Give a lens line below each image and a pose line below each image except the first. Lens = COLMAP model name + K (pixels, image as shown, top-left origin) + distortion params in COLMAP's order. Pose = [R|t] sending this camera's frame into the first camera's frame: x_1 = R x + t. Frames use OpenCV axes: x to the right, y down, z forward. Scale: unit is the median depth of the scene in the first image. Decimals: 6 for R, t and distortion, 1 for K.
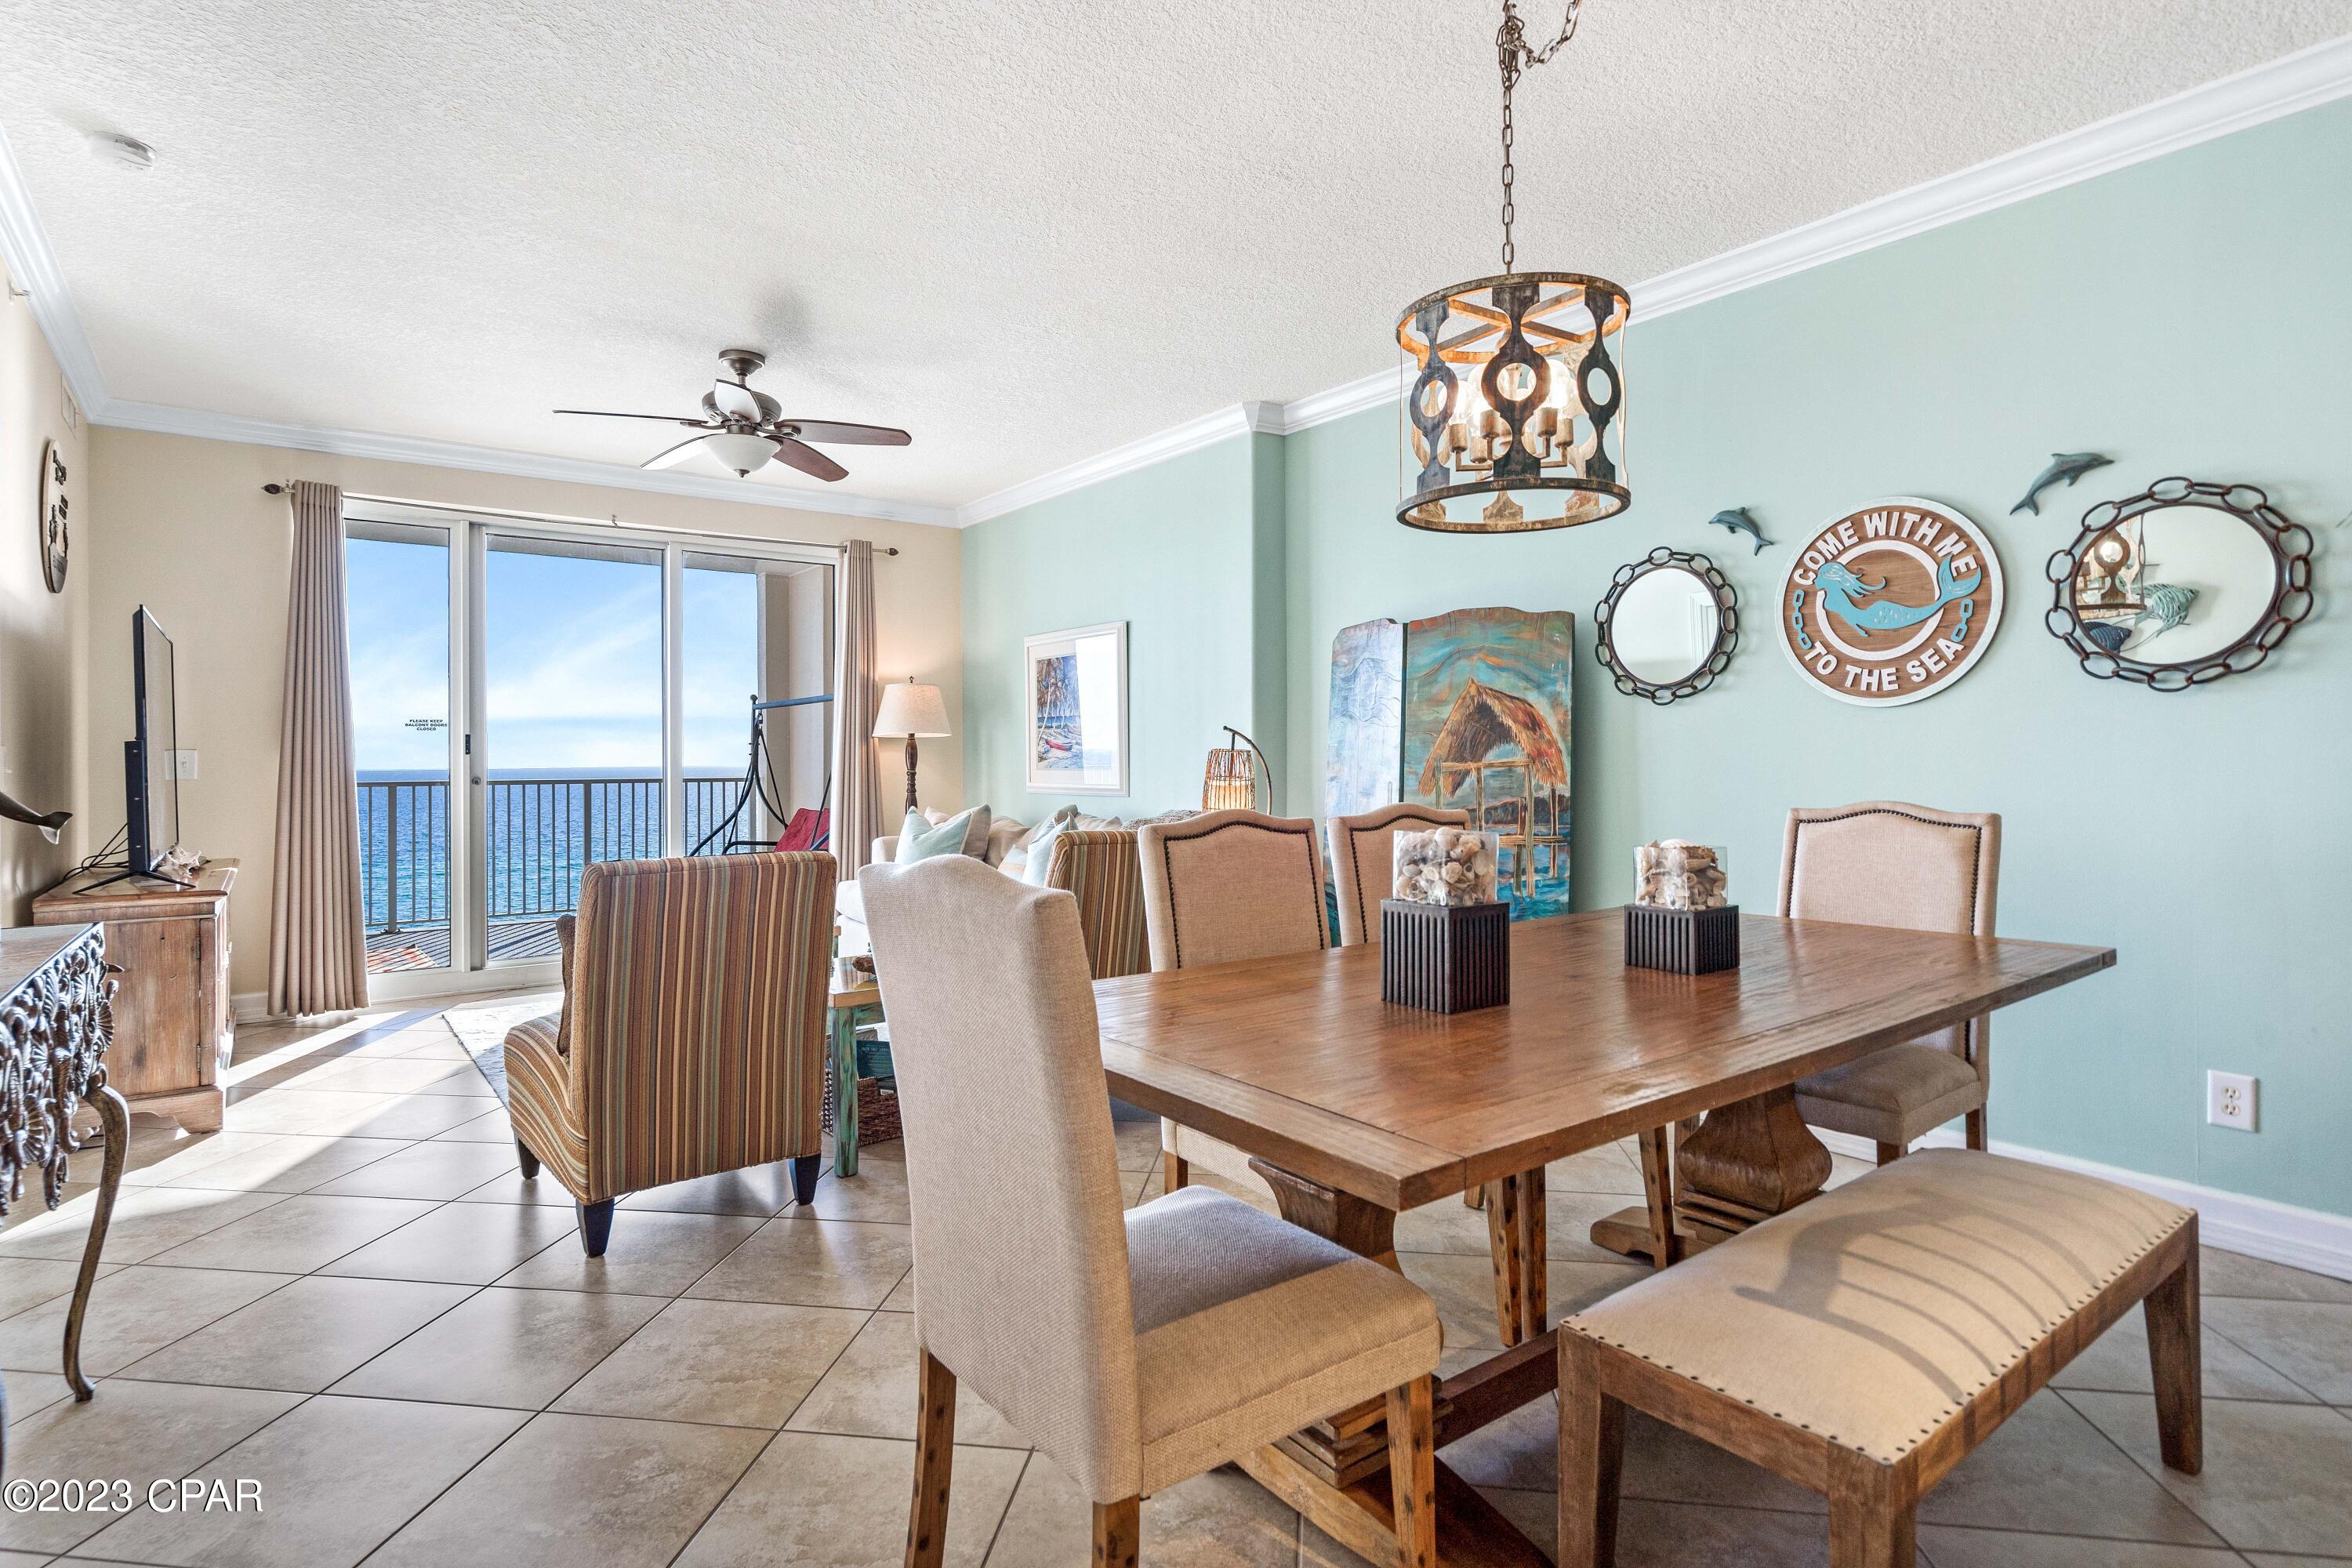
lens RADIAL K [[1189.0, 0, 1134.7], [0, 1189.0, 753.8], [0, 0, 1]] dist [0.002818, 0.002012]
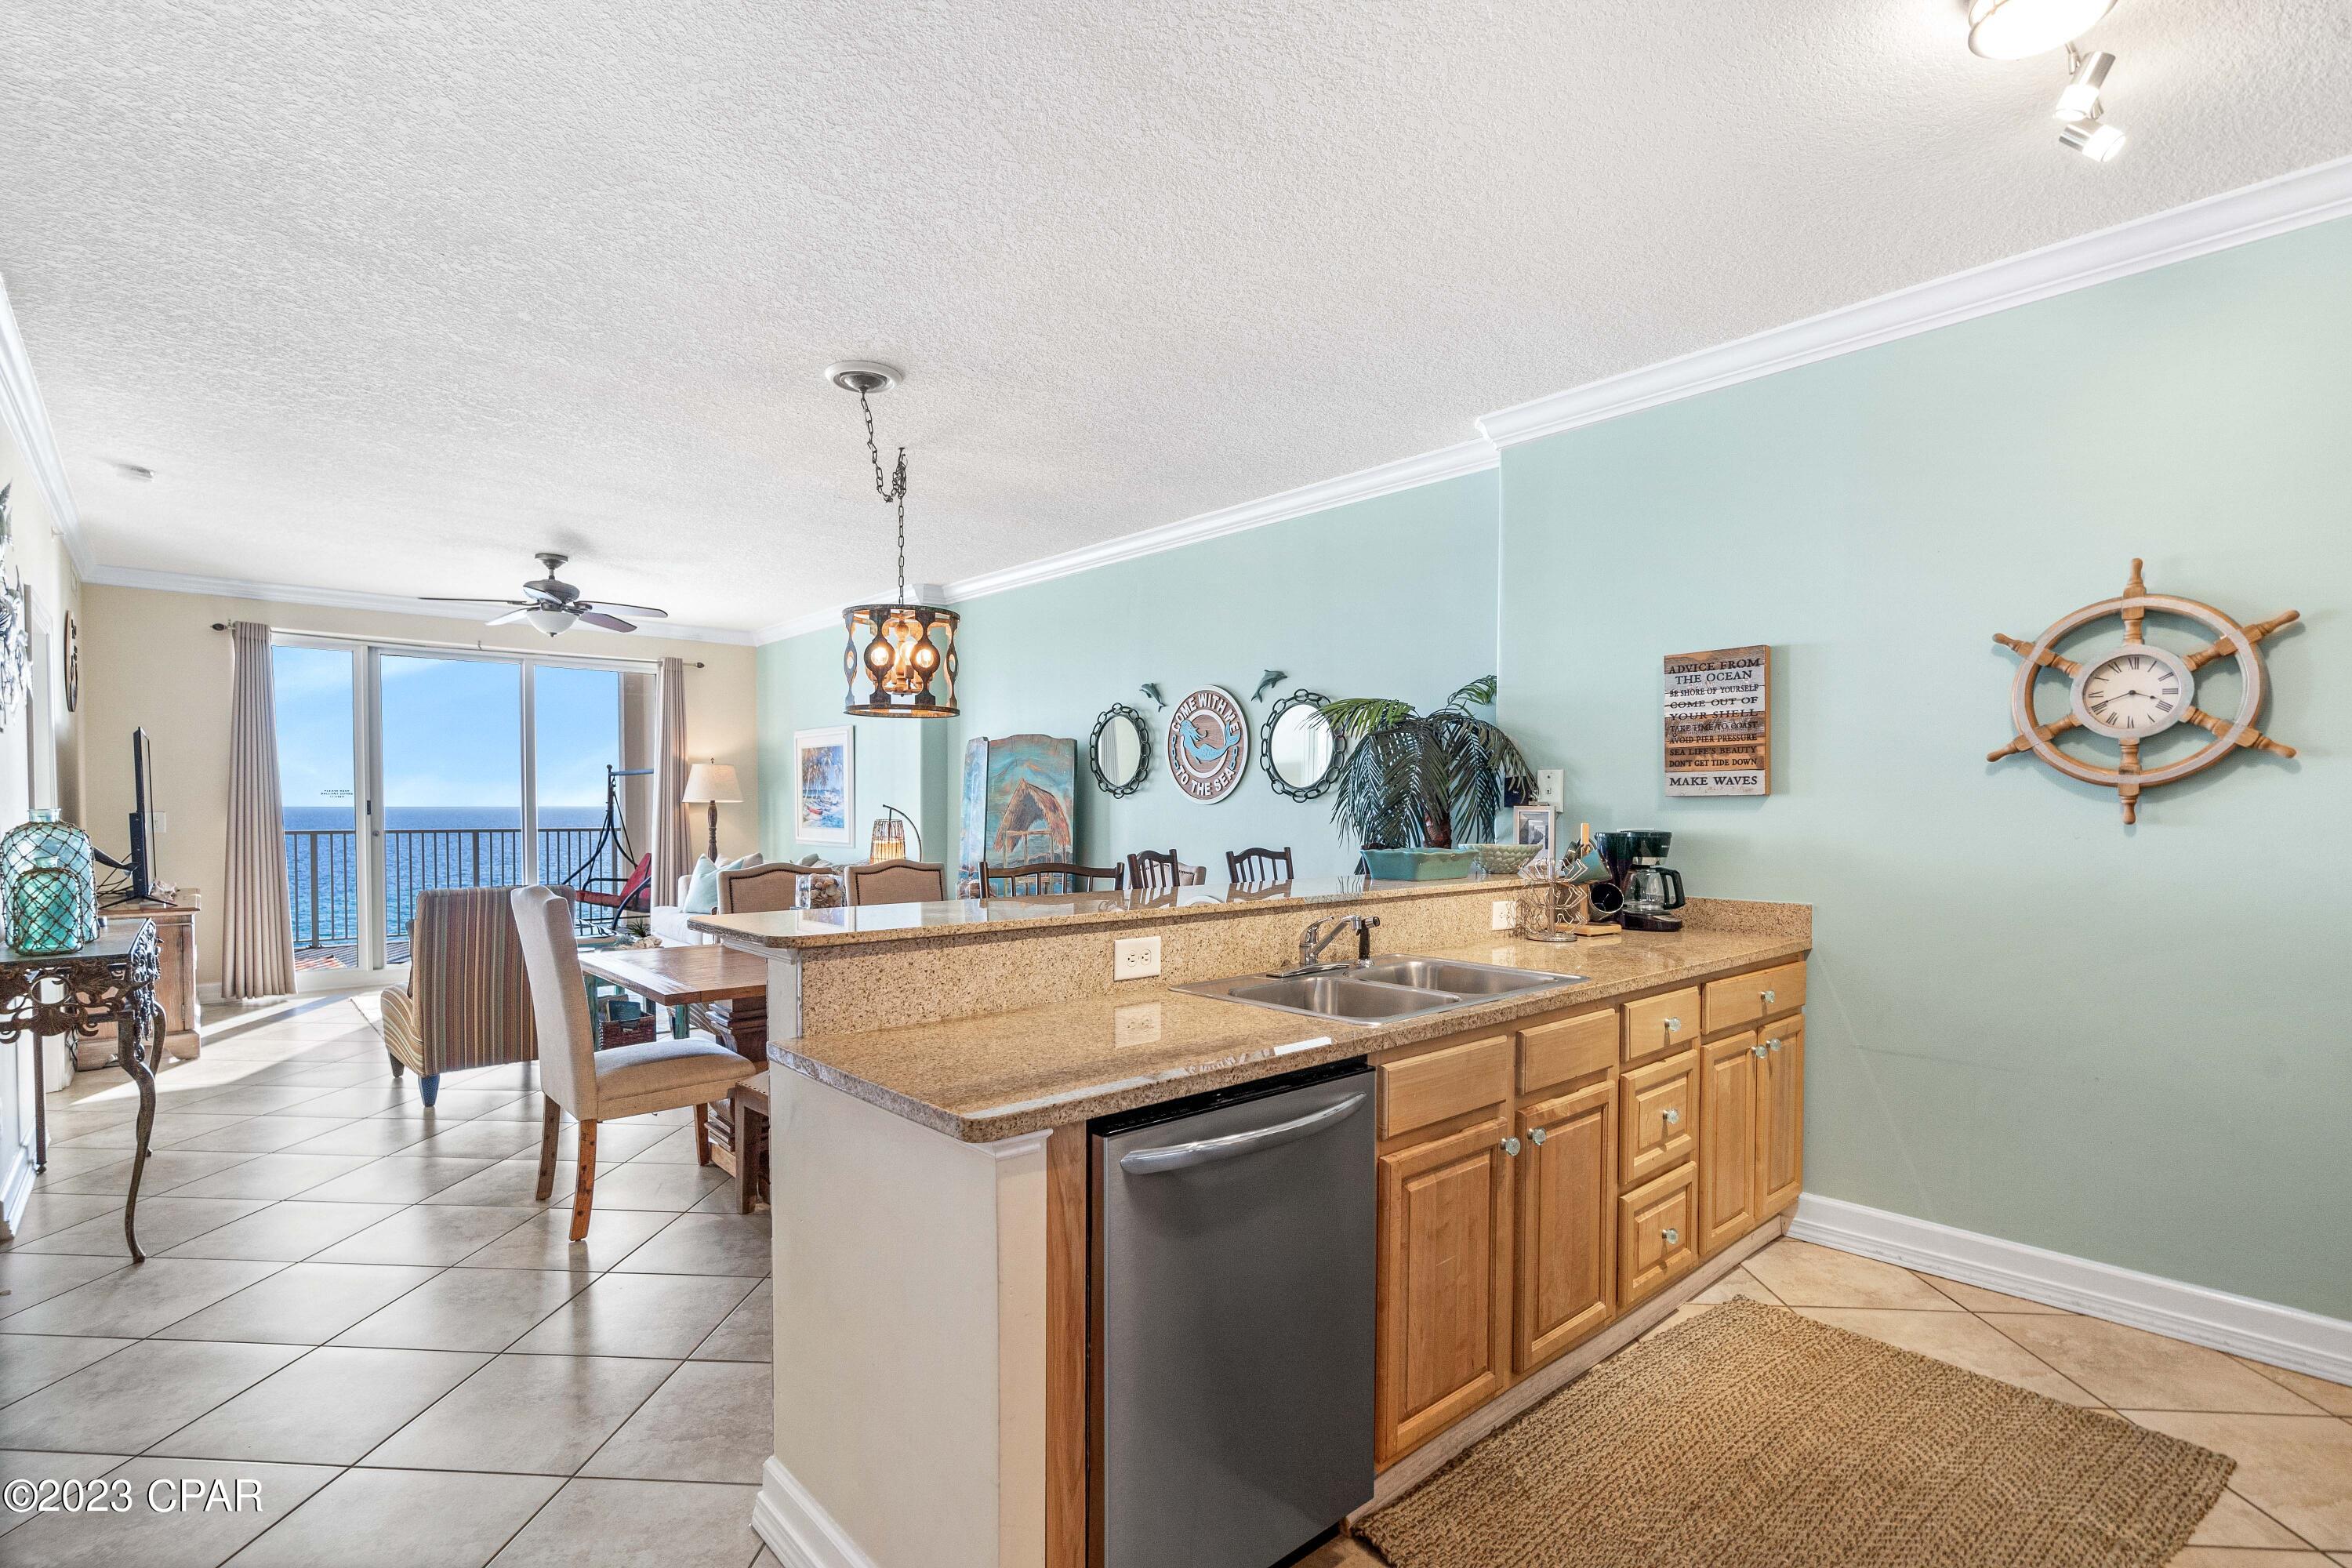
lens RADIAL K [[1110.2, 0, 1141.0], [0, 1110.2, 836.2], [0, 0, 1]] dist [0.001966, -0.000572]
pose [[0.996797, 0.007177, 0.079646, 0.335850], [-0.009883, 0.999385, 0.033634, -0.038895], [-0.079356, -0.034313, 0.996256, -0.520347]]
